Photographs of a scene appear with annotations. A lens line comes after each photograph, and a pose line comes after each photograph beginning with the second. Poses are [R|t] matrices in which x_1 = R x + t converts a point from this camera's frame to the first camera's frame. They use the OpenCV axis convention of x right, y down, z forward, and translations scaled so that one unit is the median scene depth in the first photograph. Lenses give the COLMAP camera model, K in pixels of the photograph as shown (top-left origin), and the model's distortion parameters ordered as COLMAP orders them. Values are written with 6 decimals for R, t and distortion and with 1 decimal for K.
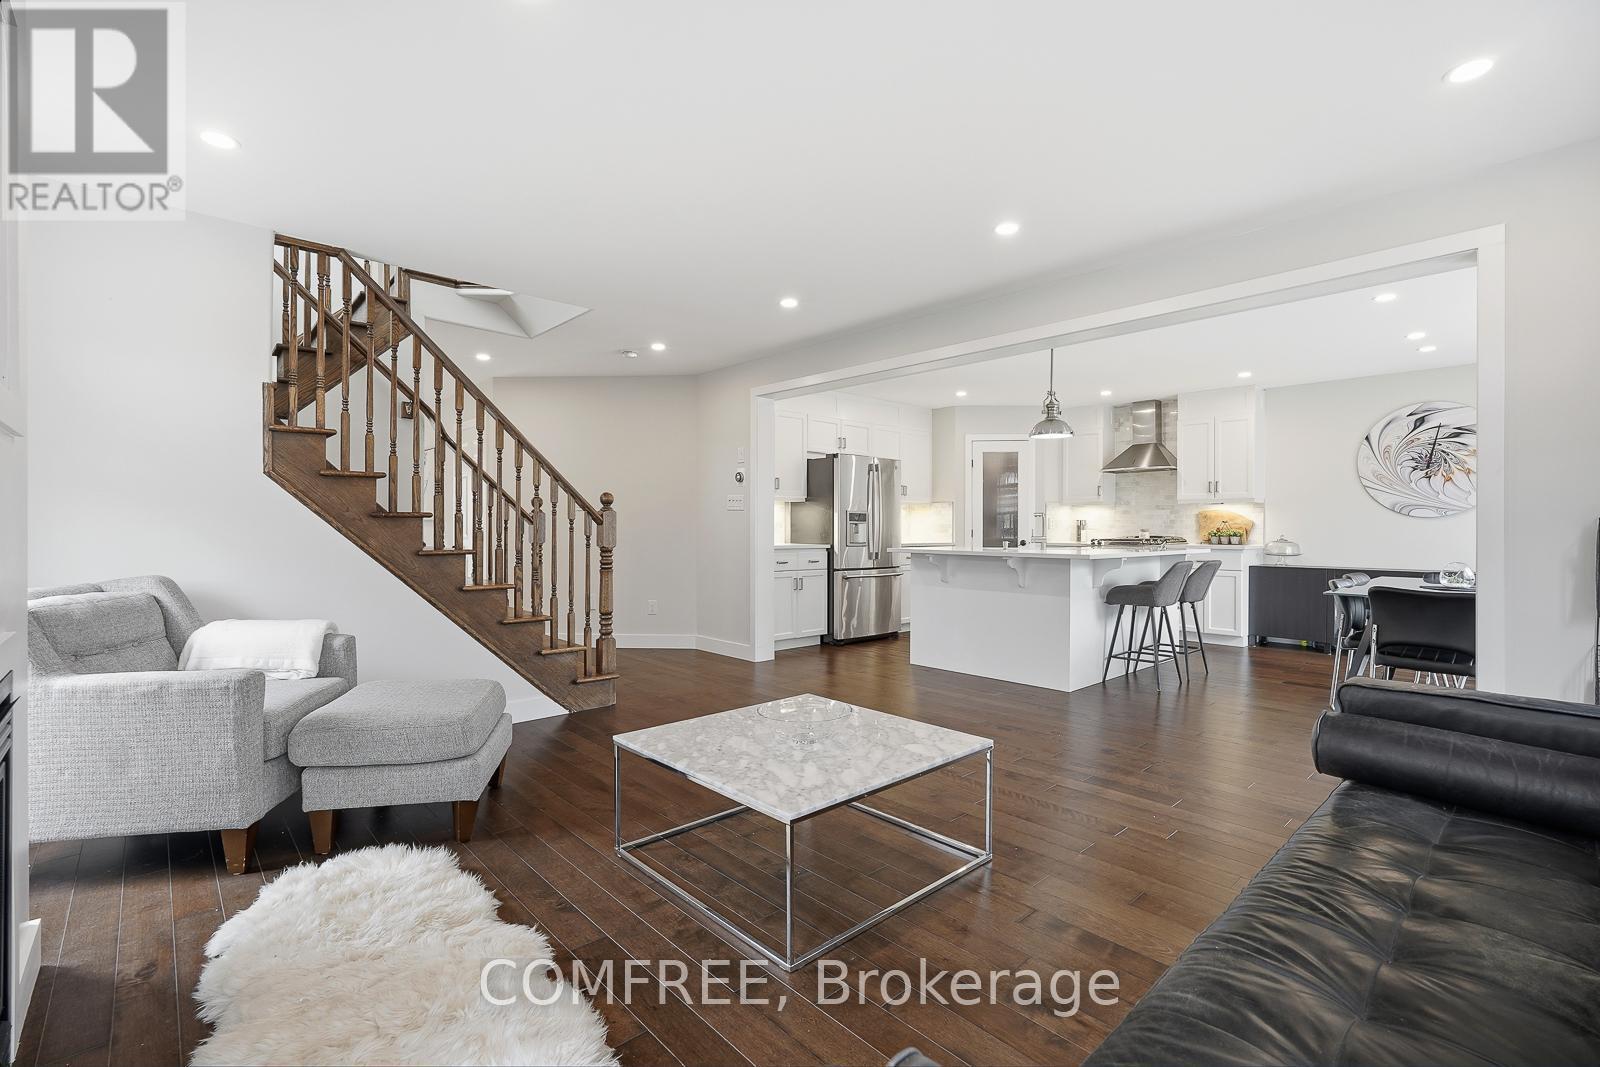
lens RADIAL K [[717.0, 0, 798.0], [0, 717.0, 526.5], [0, 0, 1]] dist [-0.011021, 0.002836]
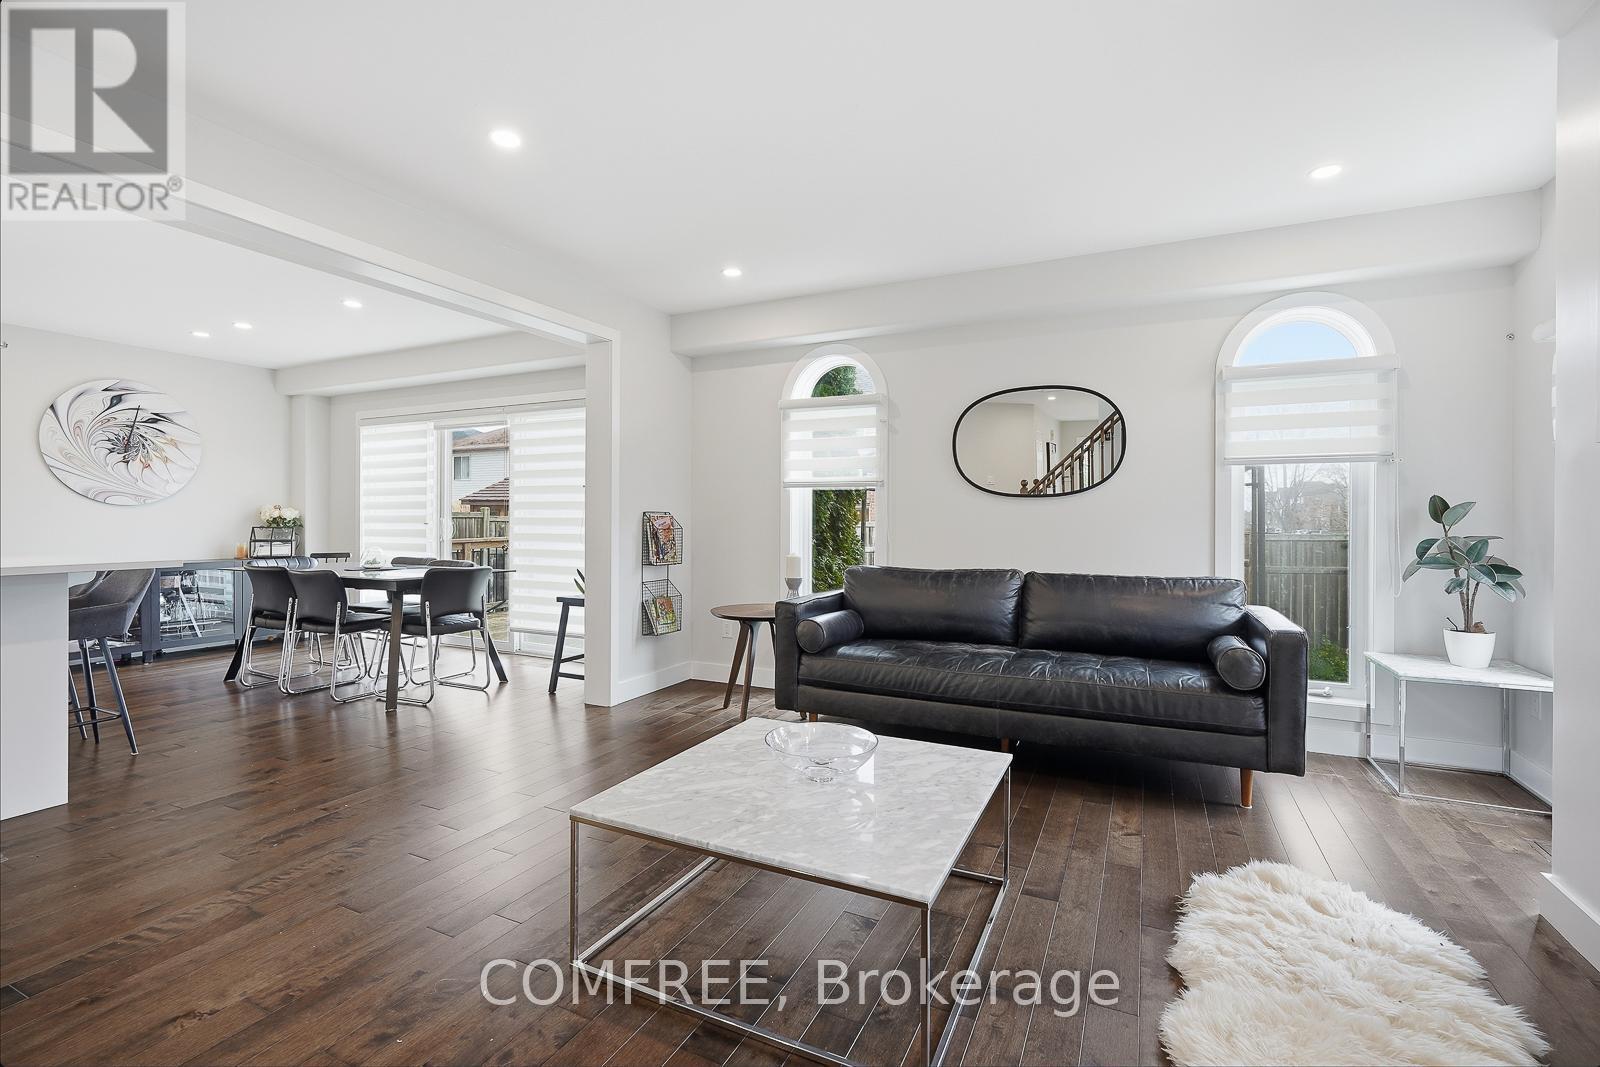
lens RADIAL K [[717.0, 0, 803.3], [0, 717.0, 524.8], [0, 0, 1]] dist [-0.011021, 0.002836]
pose [[-0.374038, -0.012444, 0.927330, -0.273956], [-0.003844, 0.999922, 0.011867, -0.001568], [-0.927405, 0.000874, -0.374057, 0.483983]]
